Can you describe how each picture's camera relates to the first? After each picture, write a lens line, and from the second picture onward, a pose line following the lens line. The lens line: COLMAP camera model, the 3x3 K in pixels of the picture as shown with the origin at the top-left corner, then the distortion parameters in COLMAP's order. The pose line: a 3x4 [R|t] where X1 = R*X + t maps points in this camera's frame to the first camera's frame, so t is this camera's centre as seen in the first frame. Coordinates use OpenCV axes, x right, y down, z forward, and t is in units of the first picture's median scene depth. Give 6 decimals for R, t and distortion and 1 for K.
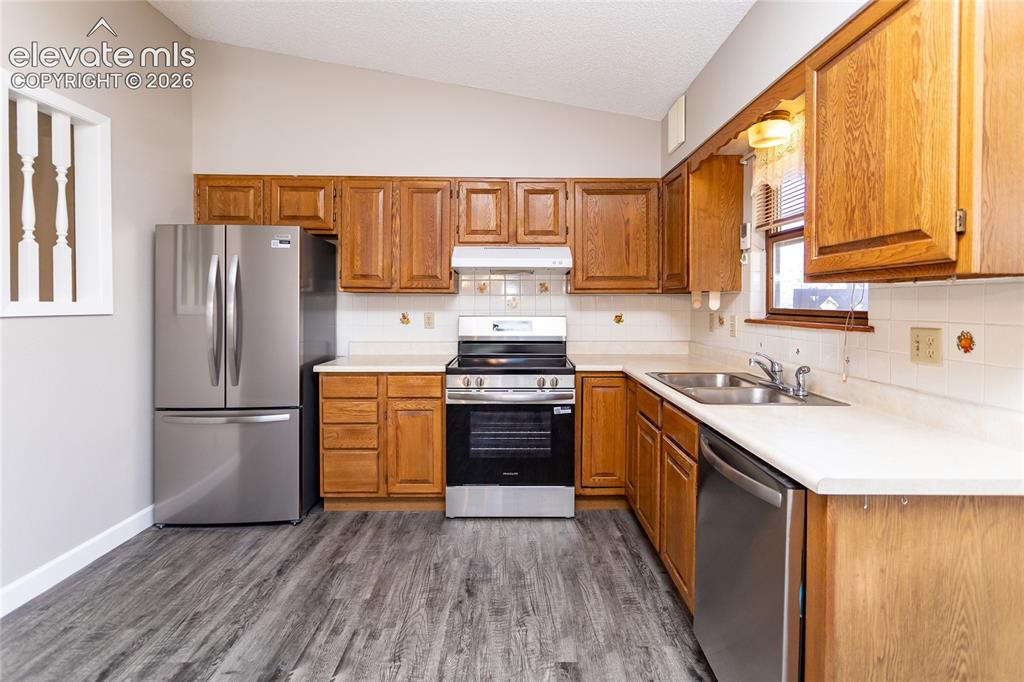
lens RADIAL K [[500.3, 0, 511.4], [0, 500.3, 310.9], [0, 0, 1]] dist [0.000849, 0.000489]
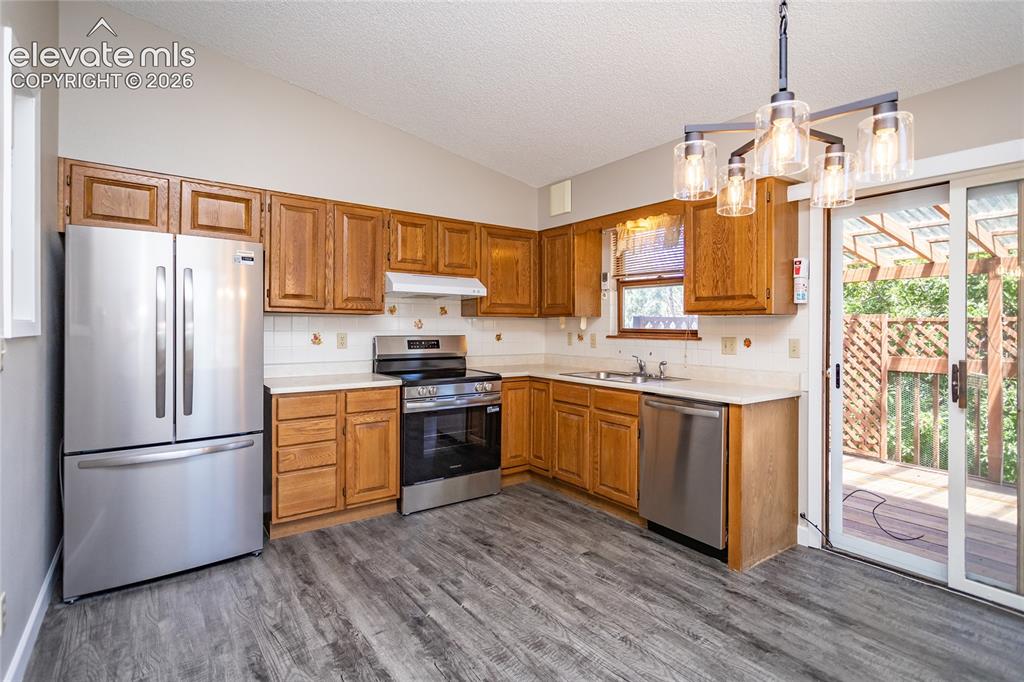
lens RADIAL K [[521.2, 0, 580.3], [0, 521.2, 325.1], [0, 0, 1]] dist [0.002189, 0.000276]
pose [[0.768174, 0.004852, 0.640223, -0.581543], [0.005192, 0.999891, -0.013807, 0.005211], [-0.640221, 0.013930, 0.768065, -0.159279]]
